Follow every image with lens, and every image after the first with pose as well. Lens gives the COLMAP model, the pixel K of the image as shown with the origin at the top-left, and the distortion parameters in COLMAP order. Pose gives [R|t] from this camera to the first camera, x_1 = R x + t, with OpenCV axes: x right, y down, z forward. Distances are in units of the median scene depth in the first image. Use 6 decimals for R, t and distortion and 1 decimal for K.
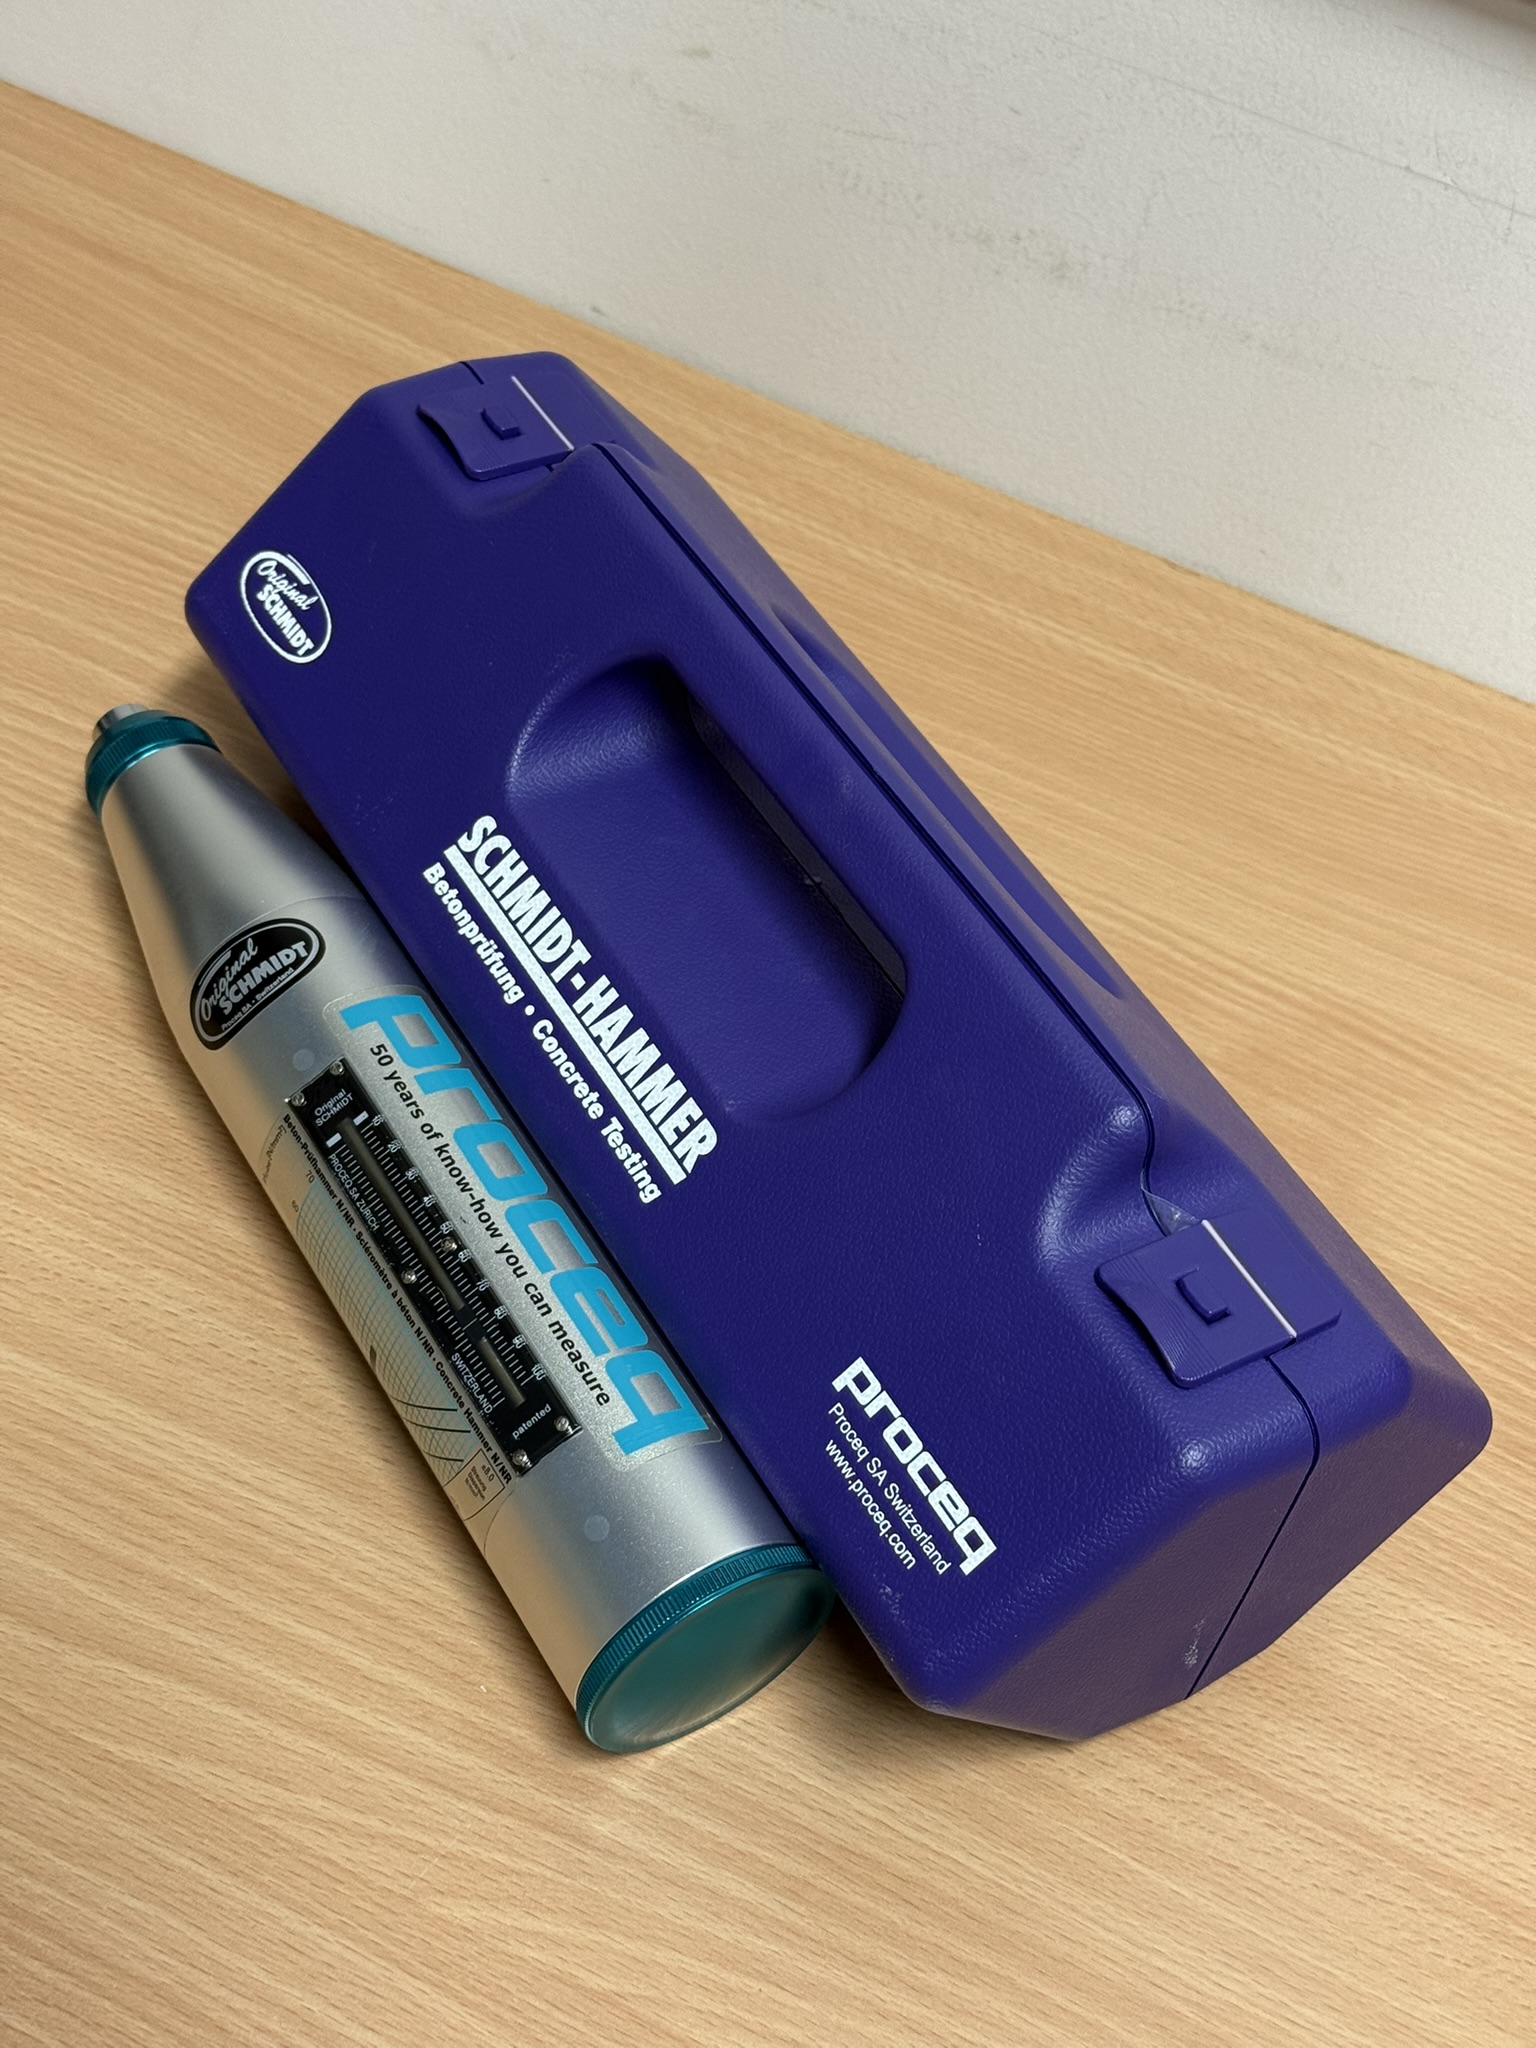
lens RADIAL K [[2846.7, 0, 763.8], [0, 2846.7, 1035.1], [0, 0, 1]] dist [0.142104, 0.001833]
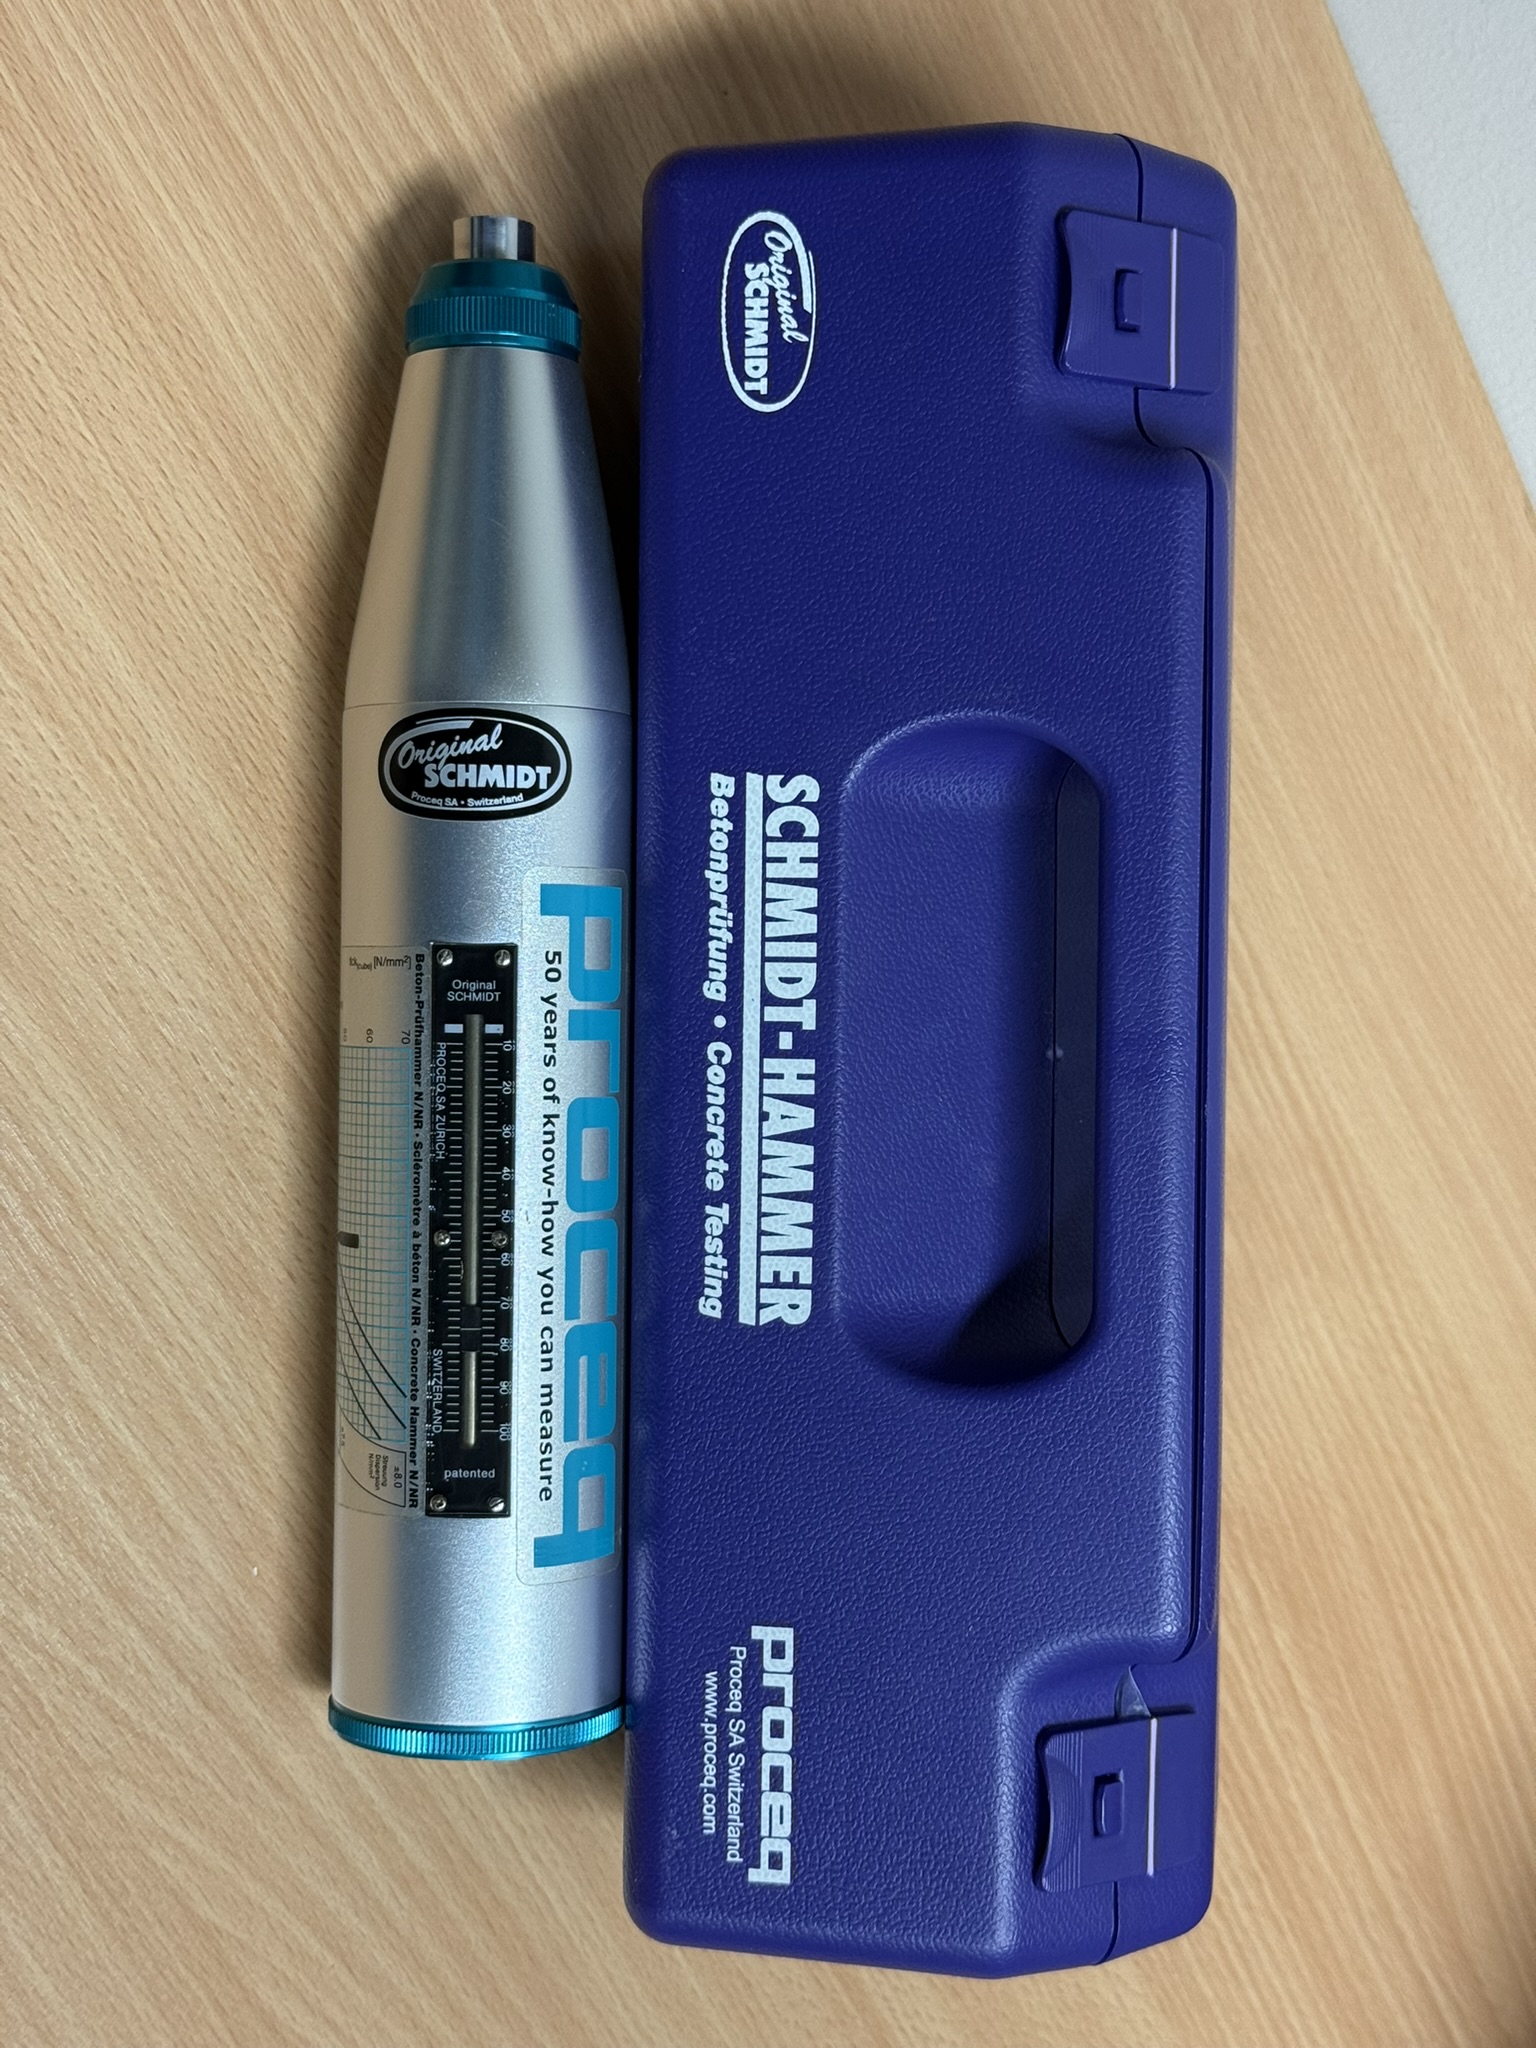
lens RADIAL K [[2846.7, 0, 763.8], [0, 2846.7, 1035.1], [0, 0, 1]] dist [0.142104, 0.001833]
pose [[0.777076, 0.522854, 0.350394, -0.381444], [-0.628002, 0.681252, 0.376177, -0.348103], [-0.042021, -0.512366, 0.857738, 0.254361]]
